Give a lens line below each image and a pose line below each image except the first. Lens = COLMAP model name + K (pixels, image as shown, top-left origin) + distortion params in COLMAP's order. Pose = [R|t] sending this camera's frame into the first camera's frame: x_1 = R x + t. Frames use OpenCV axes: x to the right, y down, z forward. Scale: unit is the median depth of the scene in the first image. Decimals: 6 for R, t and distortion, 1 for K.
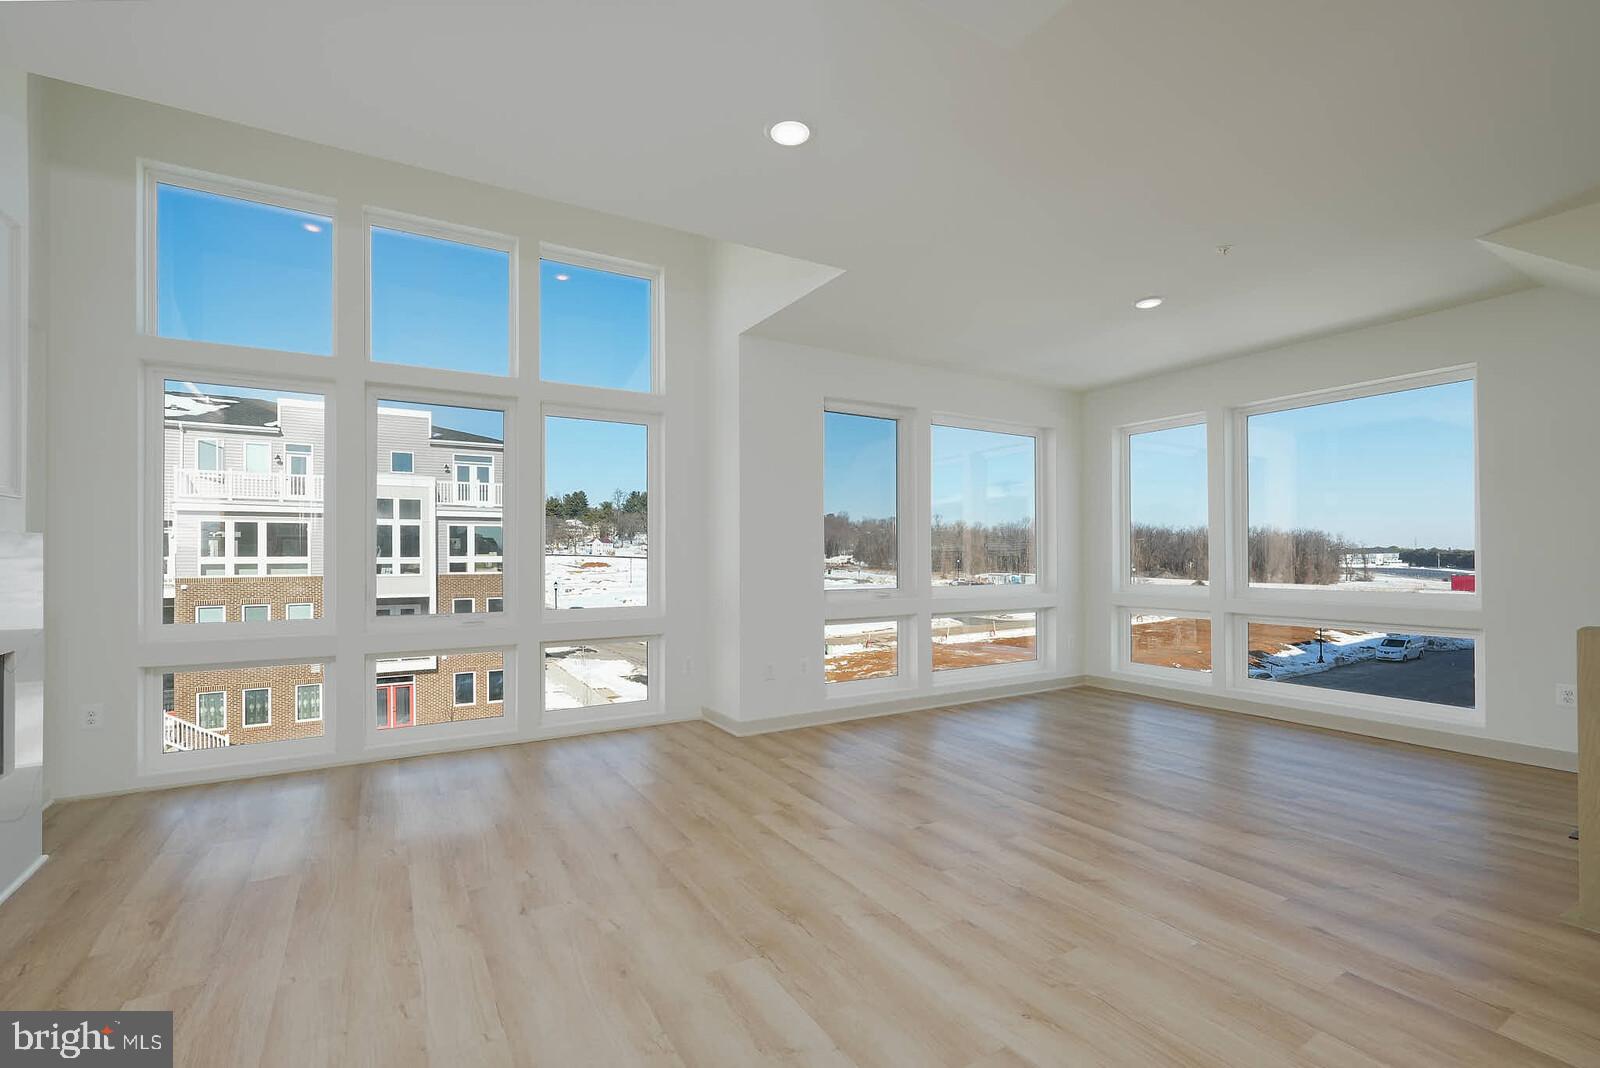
lens RADIAL K [[719.0, 0, 795.9], [0, 719.0, 559.6], [0, 0, 1]] dist [0.000104, 0.000483]
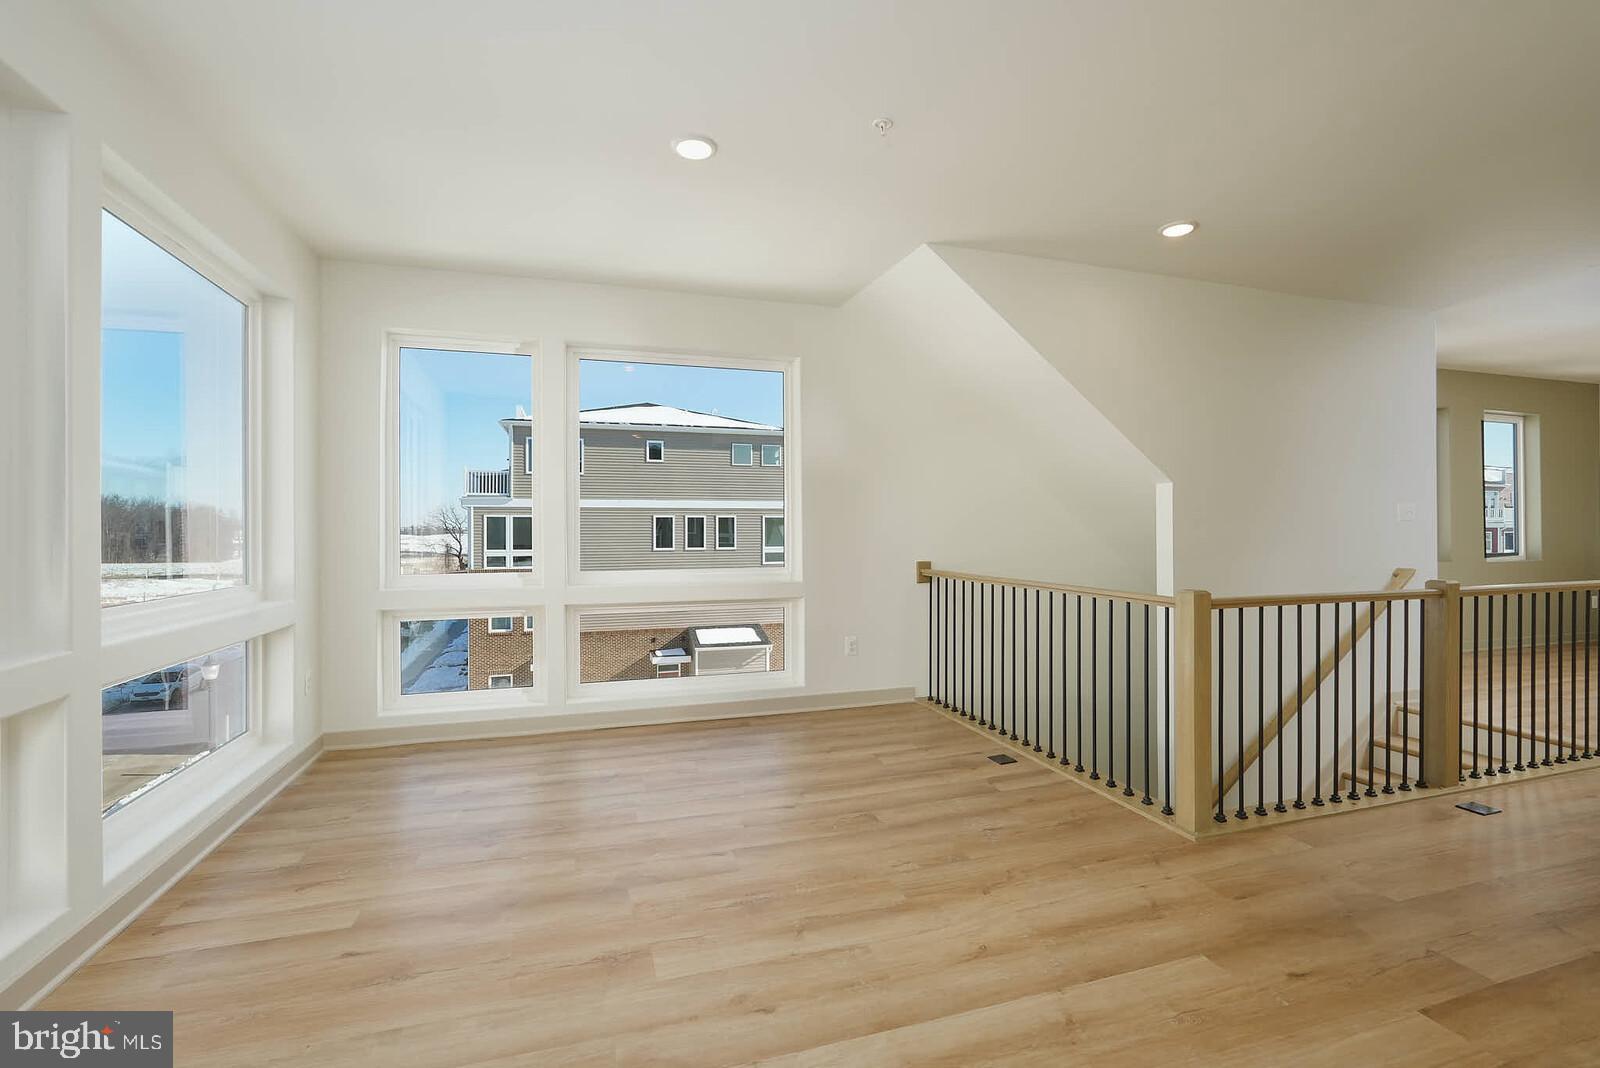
lens RADIAL K [[724.8, 0, 800.0], [0, 724.8, 534.0], [0, 0, 1]] dist [-0.001170, 0.000514]
pose [[0.235430, 0.003244, 0.971886, -0.089403], [0.000495, 0.999994, -0.003457, 0.000693], [-0.971891, 0.001295, 0.235427, 0.563976]]
